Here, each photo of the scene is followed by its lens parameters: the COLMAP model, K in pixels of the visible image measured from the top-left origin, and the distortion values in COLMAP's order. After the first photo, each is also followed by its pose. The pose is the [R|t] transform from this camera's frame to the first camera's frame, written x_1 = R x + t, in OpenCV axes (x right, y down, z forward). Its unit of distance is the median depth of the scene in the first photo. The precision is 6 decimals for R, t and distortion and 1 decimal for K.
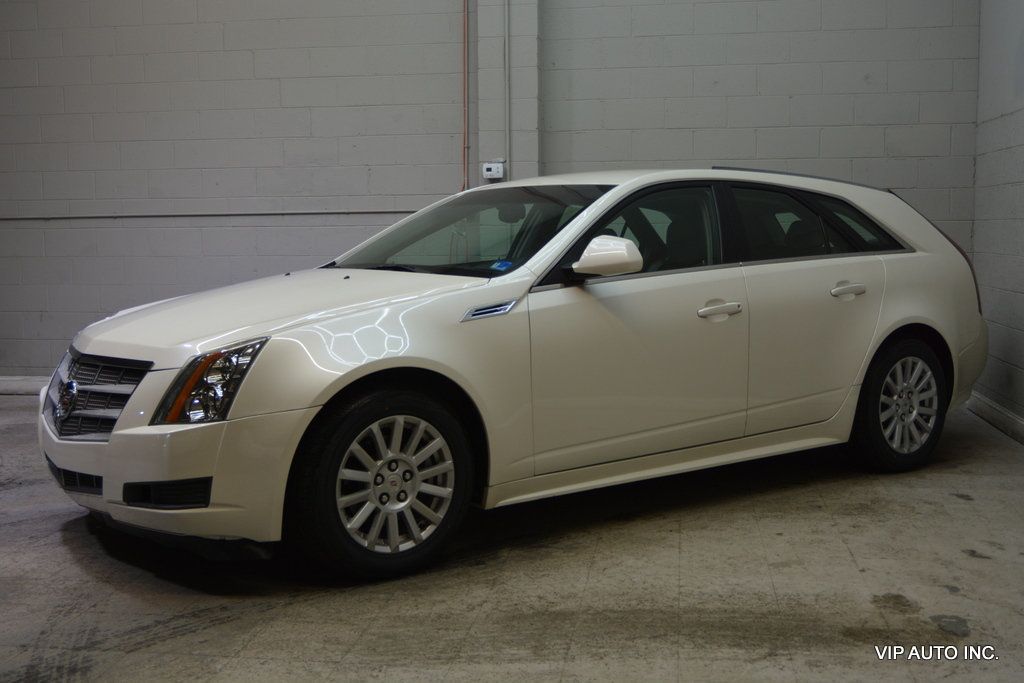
lens RADIAL K [[1198.1, 0, 512.0], [0, 1198.1, 341.5], [0, 0, 1]] dist [-0.007996, -0.010073]
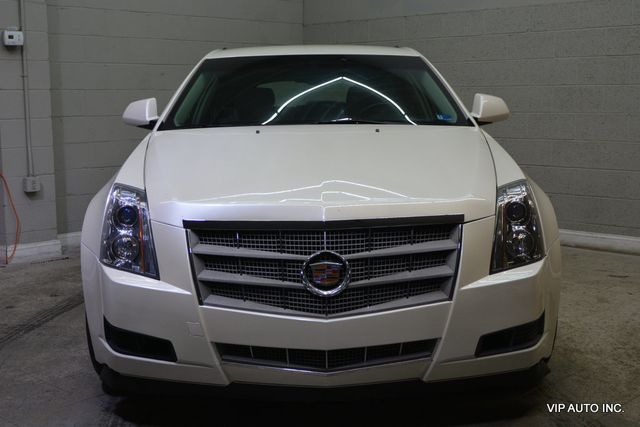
lens RADIAL K [[879.8, 0, 320.0], [0, 879.8, 213.5], [0, 0, 1]] dist [-0.009354, -0.017174]
pose [[0.569796, -0.105149, 0.815032, -0.937211], [0.080916, 0.994140, 0.071687, -0.044899], [-0.817793, 0.025103, 0.574965, 0.645583]]
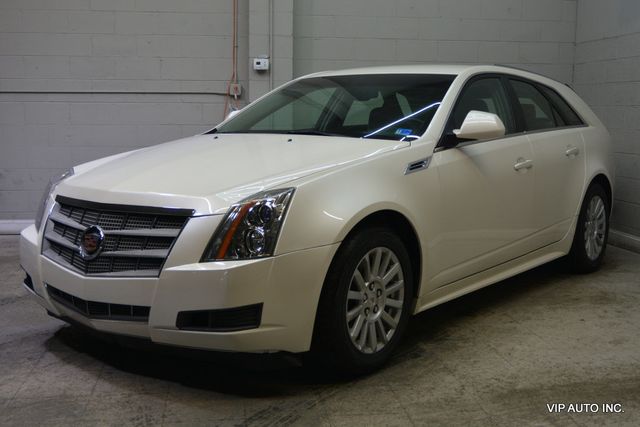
lens RADIAL K [[787.2, 0, 320.0], [0, 787.2, 213.5], [0, 0, 1]] dist [0.008473, 0.005563]
pose [[0.960681, -0.019525, 0.276968, -0.381707], [0.009856, 0.999294, 0.036260, -0.005999], [-0.277480, -0.032105, 0.960195, 0.198680]]
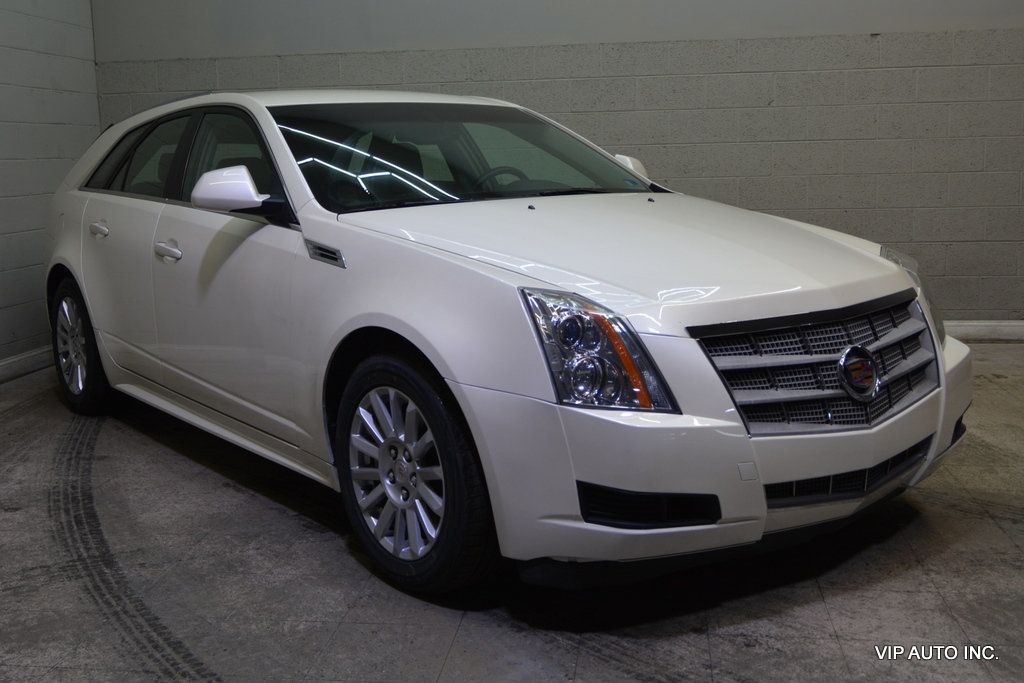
lens RADIAL K [[1113.7, 0, 512.0], [0, 1113.7, 341.5], [0, 0, 1]] dist [-0.002051, 0.000958]
pose [[-0.035029, -0.152924, 0.987617, -1.054849], [0.118105, 0.980665, 0.156036, -0.101764], [-0.992383, 0.122109, -0.016291, 1.258069]]
